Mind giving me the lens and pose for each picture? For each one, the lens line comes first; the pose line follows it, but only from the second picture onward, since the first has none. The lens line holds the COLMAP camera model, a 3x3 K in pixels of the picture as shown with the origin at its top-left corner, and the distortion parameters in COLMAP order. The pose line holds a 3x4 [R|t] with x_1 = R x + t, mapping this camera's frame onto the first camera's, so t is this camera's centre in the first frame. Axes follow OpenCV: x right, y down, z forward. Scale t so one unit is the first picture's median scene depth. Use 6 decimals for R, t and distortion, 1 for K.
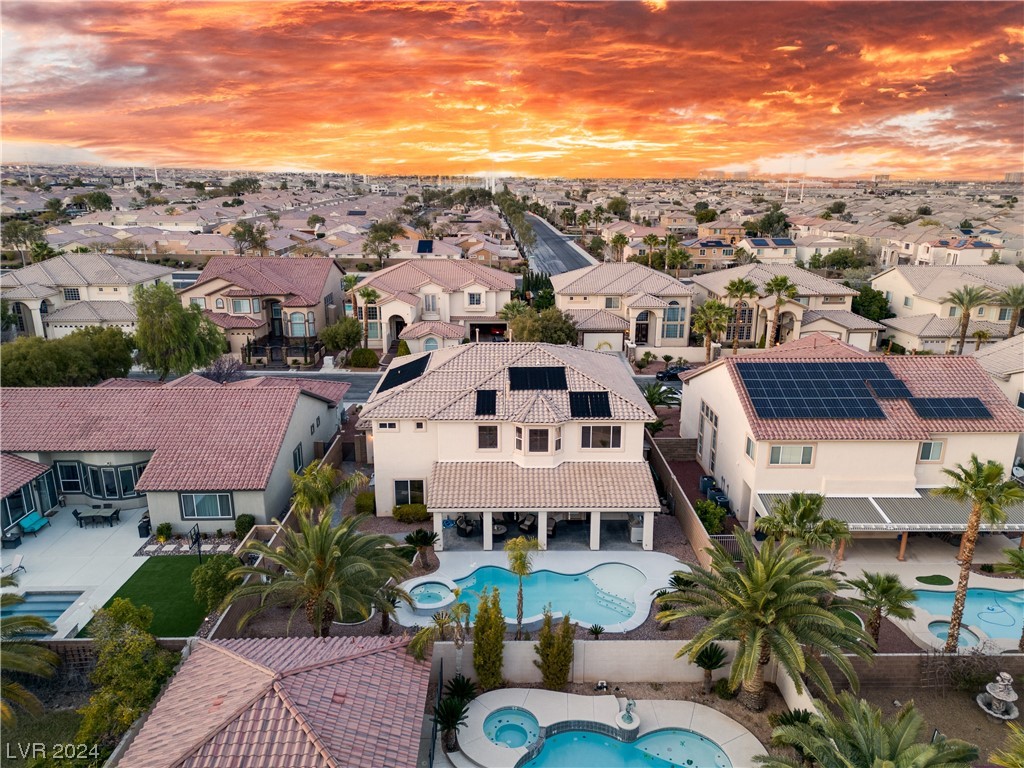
lens RADIAL K [[729.7, 0, 512.0], [0, 729.7, 384.0], [0, 0, 1]] dist [0.065379, -0.062010]
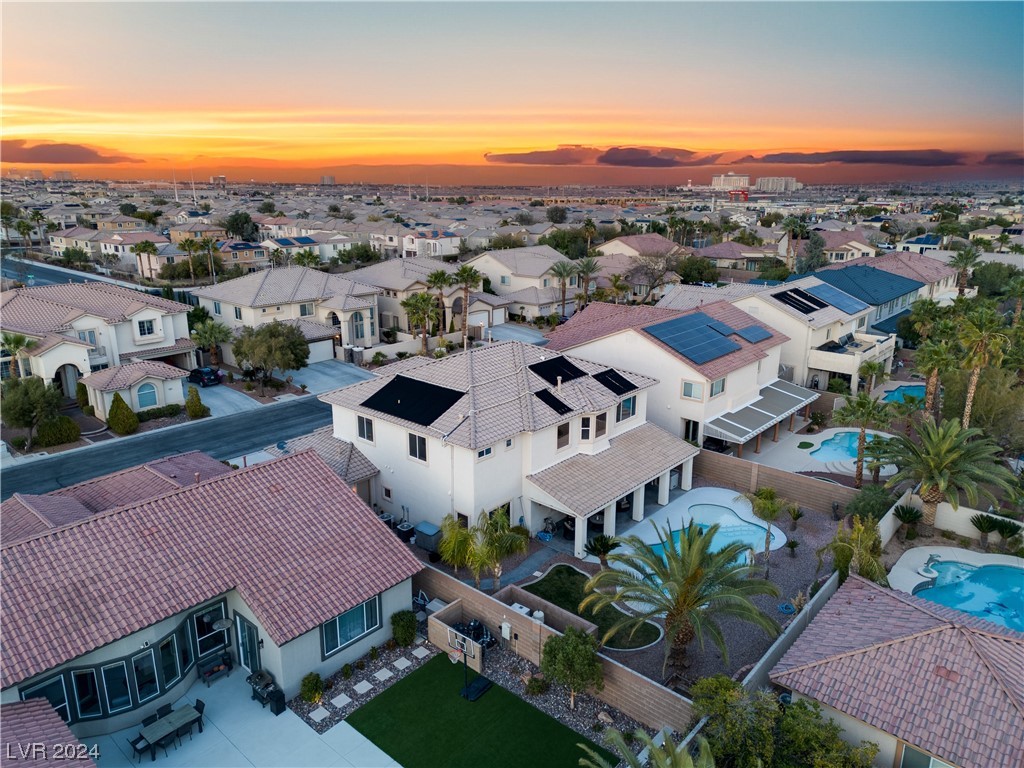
lens RADIAL K [[729.7, 0, 512.0], [0, 729.7, 384.0], [0, 0, 1]] dist [0.065379, -0.062010]
pose [[0.657045, -0.202718, 0.726084, -0.420725], [0.204286, 0.975006, 0.087353, -0.051411], [-0.725644, 0.090934, 0.682035, 0.198756]]
